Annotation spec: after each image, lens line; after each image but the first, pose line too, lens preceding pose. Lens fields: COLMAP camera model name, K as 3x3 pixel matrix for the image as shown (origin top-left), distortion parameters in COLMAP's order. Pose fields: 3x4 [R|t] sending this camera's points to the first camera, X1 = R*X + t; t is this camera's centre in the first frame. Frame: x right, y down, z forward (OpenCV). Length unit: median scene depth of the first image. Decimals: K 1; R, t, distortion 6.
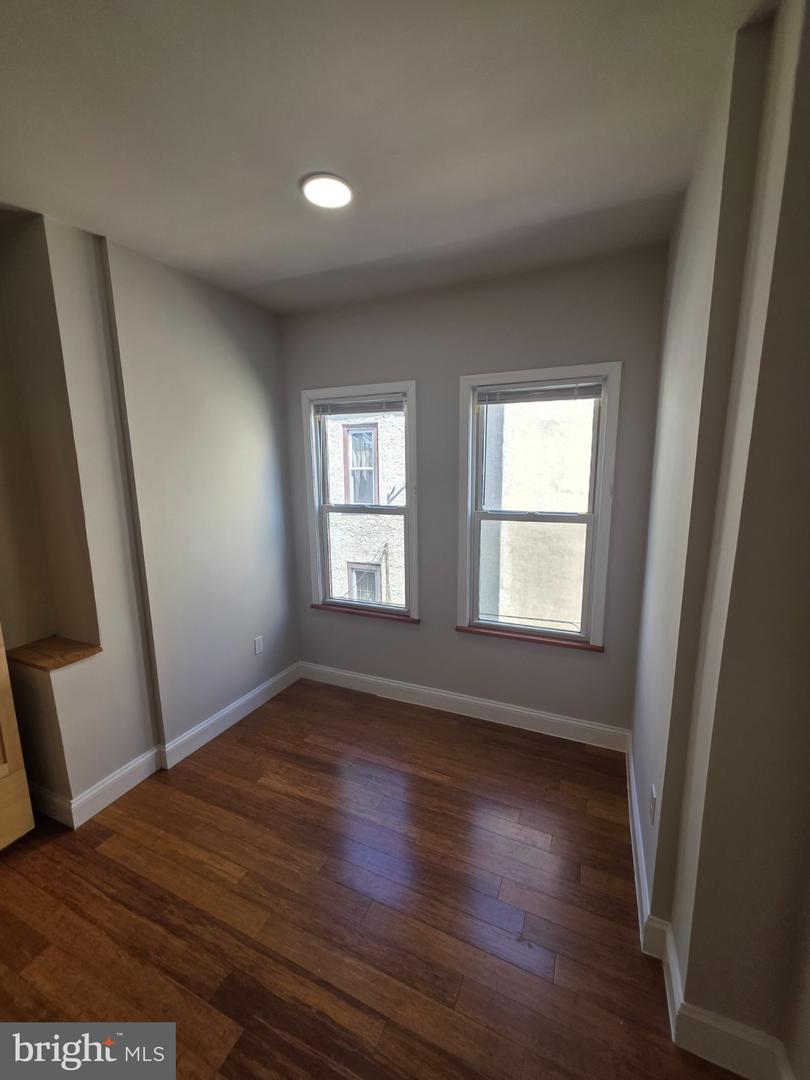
lens RADIAL K [[432.5, 0, 403.0], [0, 432.5, 543.0], [0, 0, 1]] dist [0.001933, 0.001004]
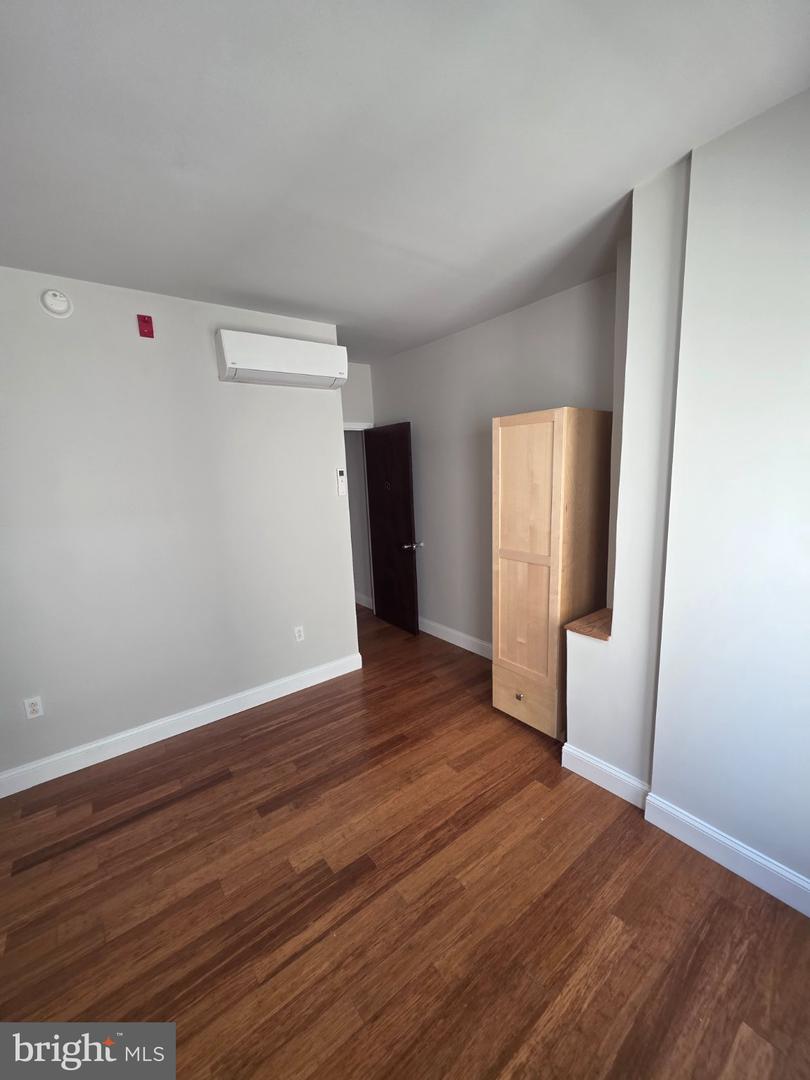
lens RADIAL K [[432.5, 0, 408.3], [0, 432.5, 547.8], [0, 0, 1]] dist [0.001933, 0.001004]
pose [[-0.461583, 0.199433, -0.864389, 0.274884], [-0.101655, 0.956091, 0.274874, -0.151363], [0.881253, 0.214747, -0.421042, 0.833549]]
